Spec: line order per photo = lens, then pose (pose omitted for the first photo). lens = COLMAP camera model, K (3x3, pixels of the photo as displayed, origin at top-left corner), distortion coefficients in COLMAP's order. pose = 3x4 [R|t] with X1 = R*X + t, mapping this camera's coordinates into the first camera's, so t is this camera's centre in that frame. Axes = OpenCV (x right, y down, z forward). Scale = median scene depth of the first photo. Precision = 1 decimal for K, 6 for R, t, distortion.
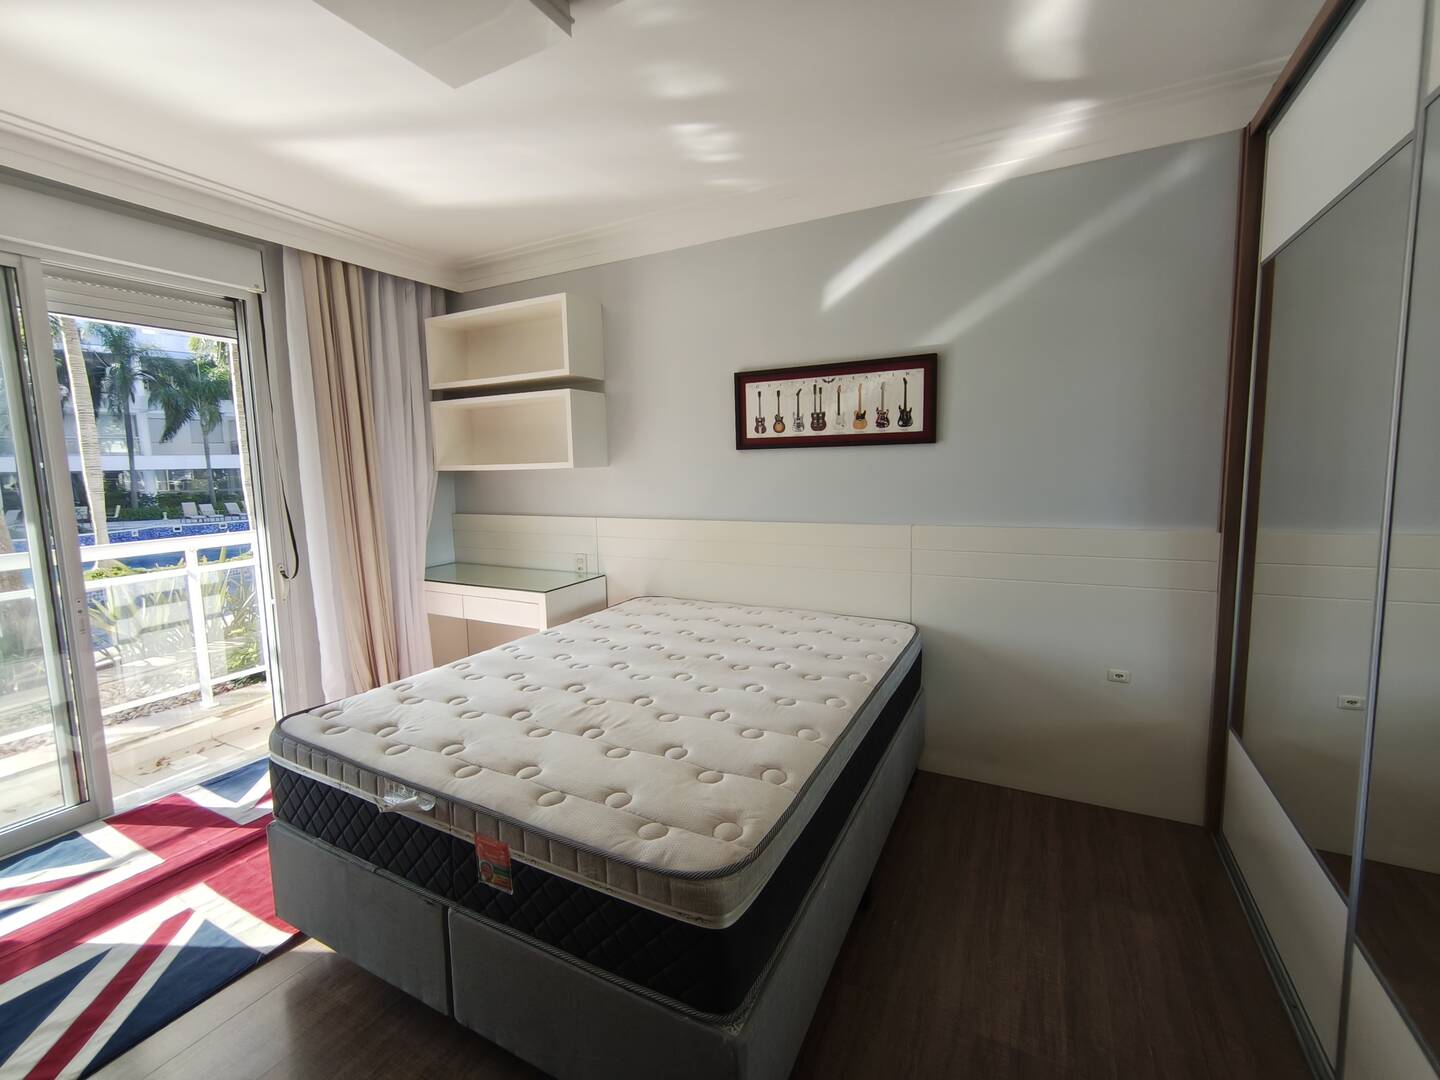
lens RADIAL K [[623.5, 0, 714.3], [0, 623.5, 534.5], [0, 0, 1]] dist [-0.000888, -0.000127]
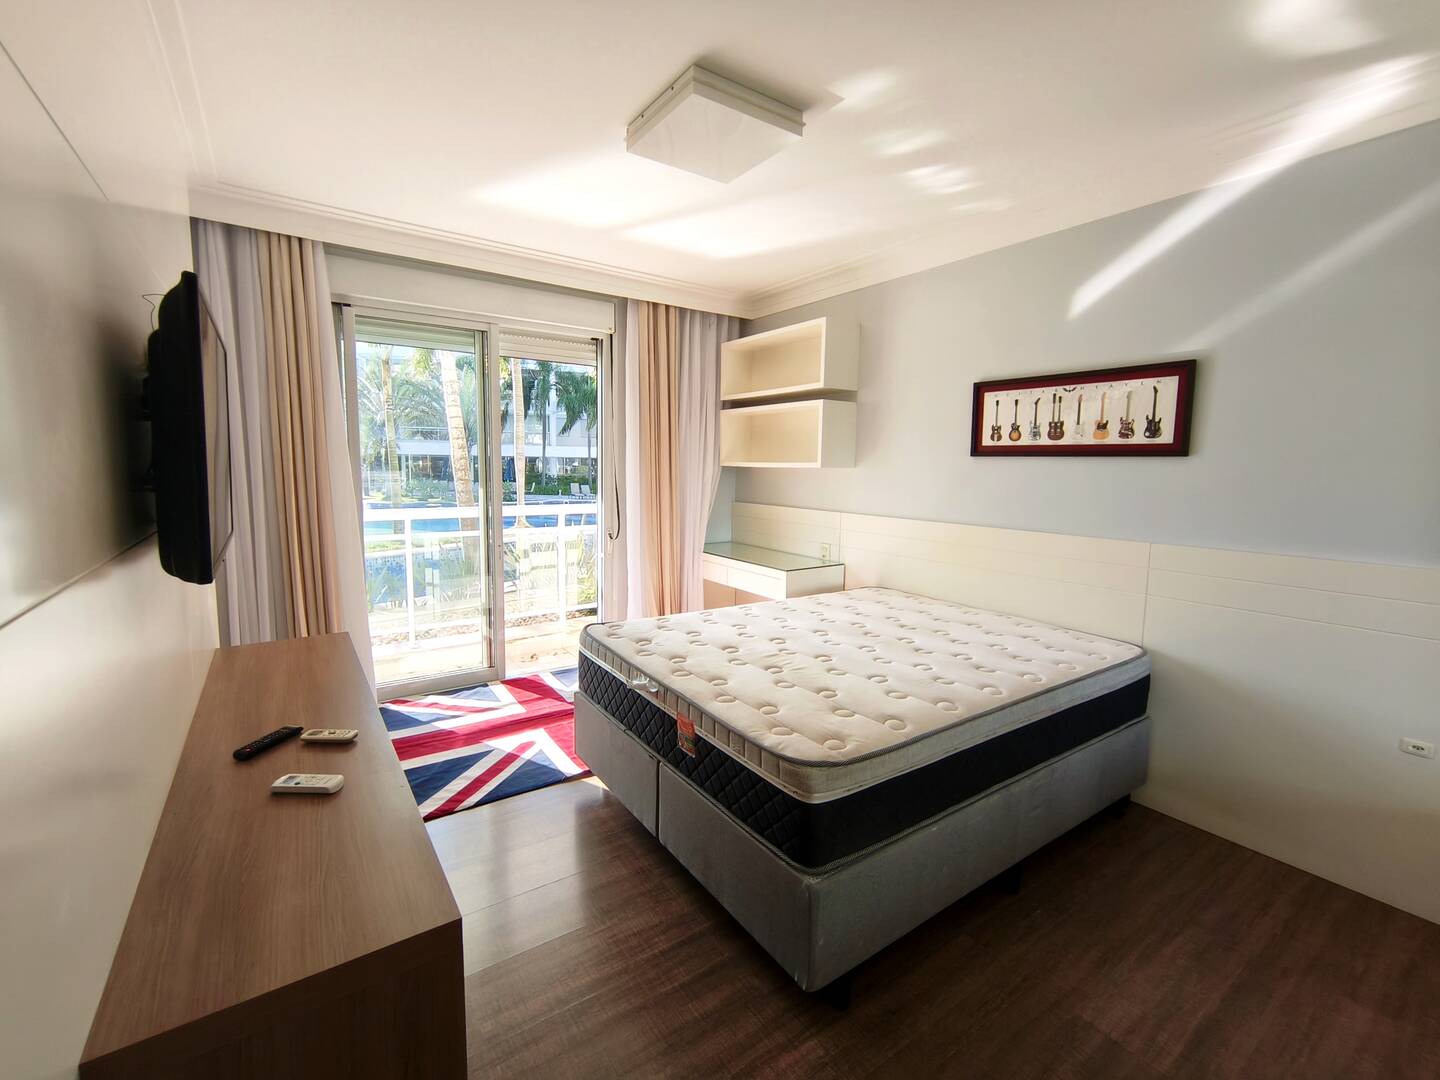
lens RADIAL K [[629.4, 0, 720.0], [0, 629.4, 542.4], [0, 0, 1]] dist [0.000634, -0.000236]
pose [[0.885498, 0.094416, -0.454949, 0.173673], [-0.089842, 0.995451, 0.031721, 0.012933], [0.455874, 0.012785, 0.889952, -0.141595]]
